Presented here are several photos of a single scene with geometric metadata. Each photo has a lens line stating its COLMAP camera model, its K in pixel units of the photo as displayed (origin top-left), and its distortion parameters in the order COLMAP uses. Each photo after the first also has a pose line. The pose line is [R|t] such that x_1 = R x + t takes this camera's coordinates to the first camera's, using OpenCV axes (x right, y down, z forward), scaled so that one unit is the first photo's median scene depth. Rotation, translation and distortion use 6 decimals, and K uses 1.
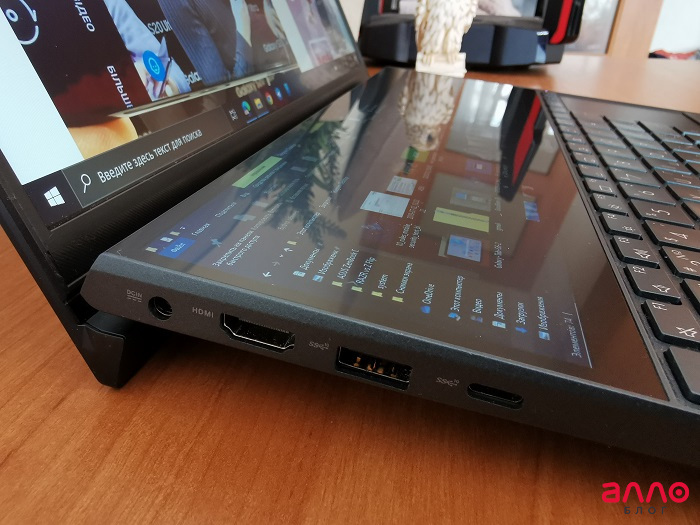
lens RADIAL K [[541.5, 0, 289.7], [0, 541.5, 273.9], [0, 0, 1]] dist [-0.004253, 0.004880]
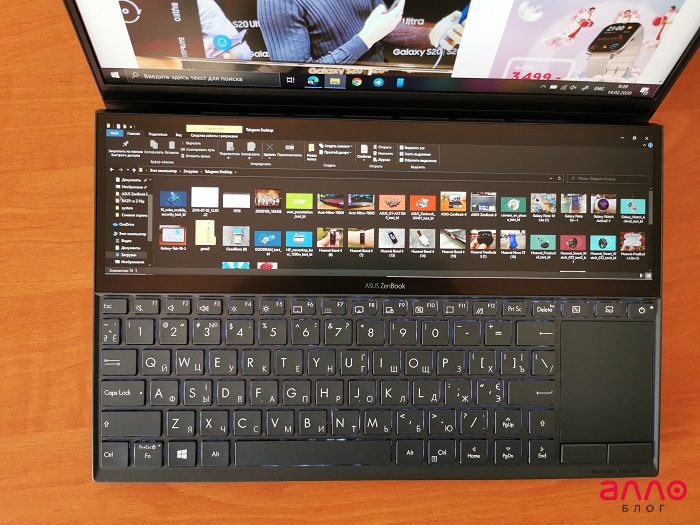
lens RADIAL K [[538.5, 0, 336.9], [0, 538.5, 278.7], [0, 0, 1]] dist [0.037896, -0.071698]
pose [[0.314129, 0.946489, -0.074034, 0.777367], [-0.479278, 0.225414, 0.848222, -2.043395], [0.819522, -0.230969, 0.524440, 0.240522]]
